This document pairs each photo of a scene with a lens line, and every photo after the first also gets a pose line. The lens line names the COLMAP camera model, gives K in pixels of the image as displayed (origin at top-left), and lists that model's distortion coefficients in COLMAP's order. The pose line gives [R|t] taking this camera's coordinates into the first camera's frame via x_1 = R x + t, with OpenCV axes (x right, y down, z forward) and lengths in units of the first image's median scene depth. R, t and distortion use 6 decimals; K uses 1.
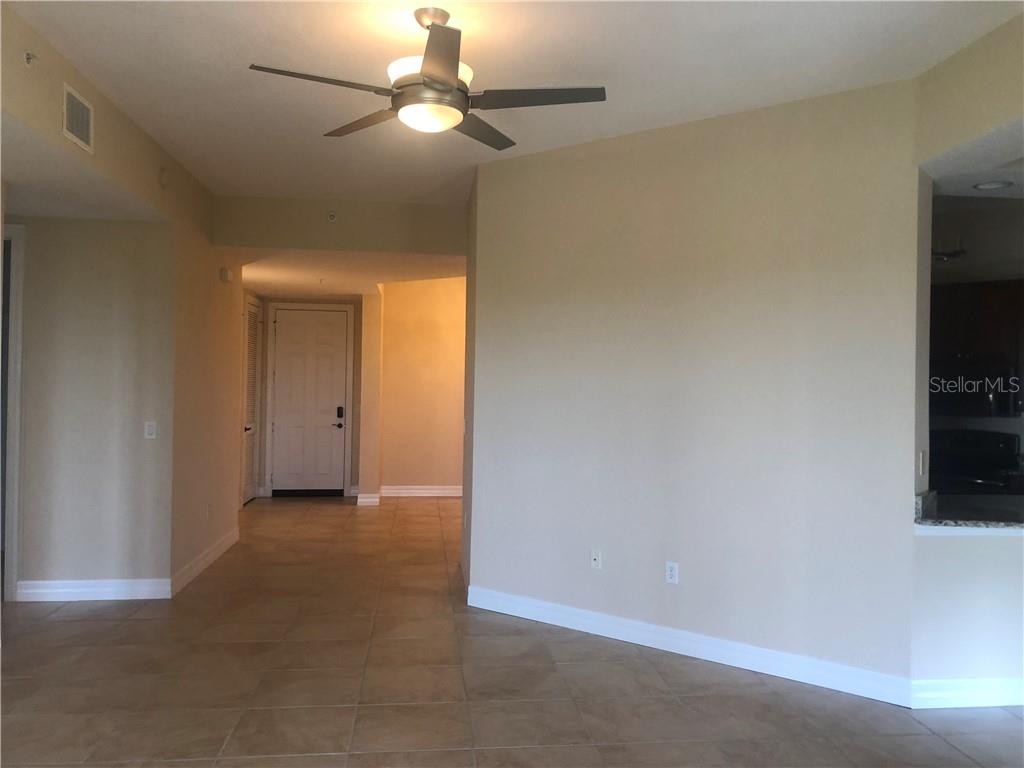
lens RADIAL K [[837.5, 0, 515.7], [0, 837.5, 383.9], [0, 0, 1]] dist [0.023293, -0.020653]
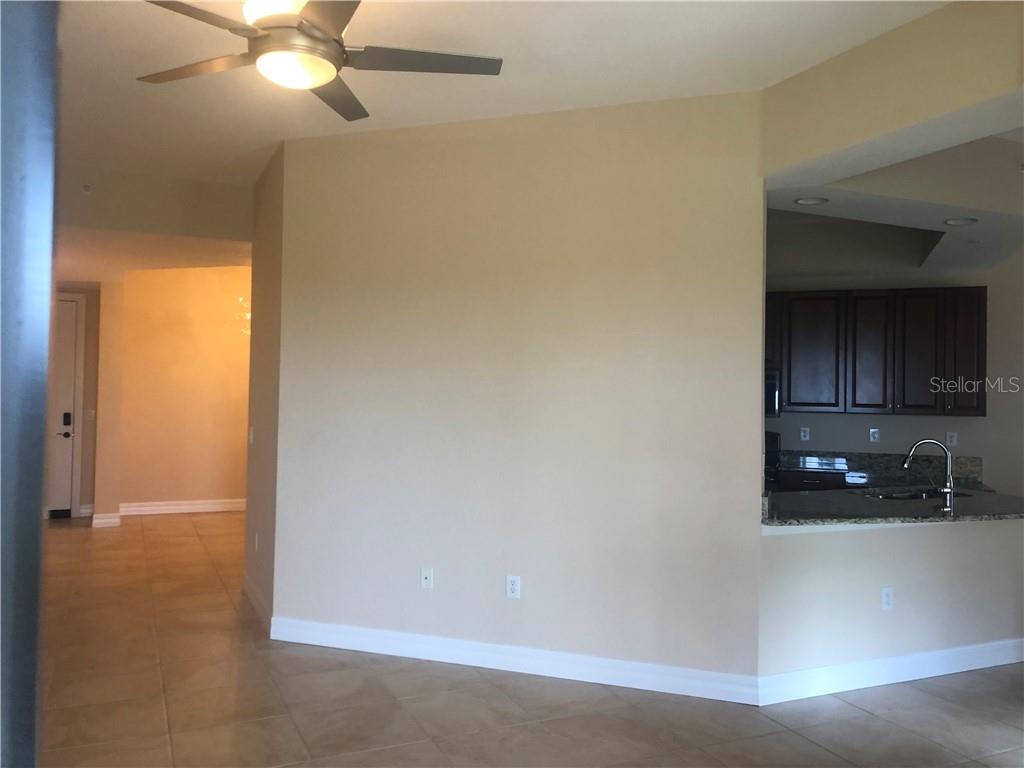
lens RADIAL K [[837.5, 0, 507.2], [0, 837.5, 376.8], [0, 0, 1]] dist [0.023293, -0.020653]
pose [[0.950477, 0.003656, 0.310774, -0.127007], [-0.000727, 0.999954, -0.009538, -0.003355], [-0.310795, 0.008840, 0.950436, 0.111860]]
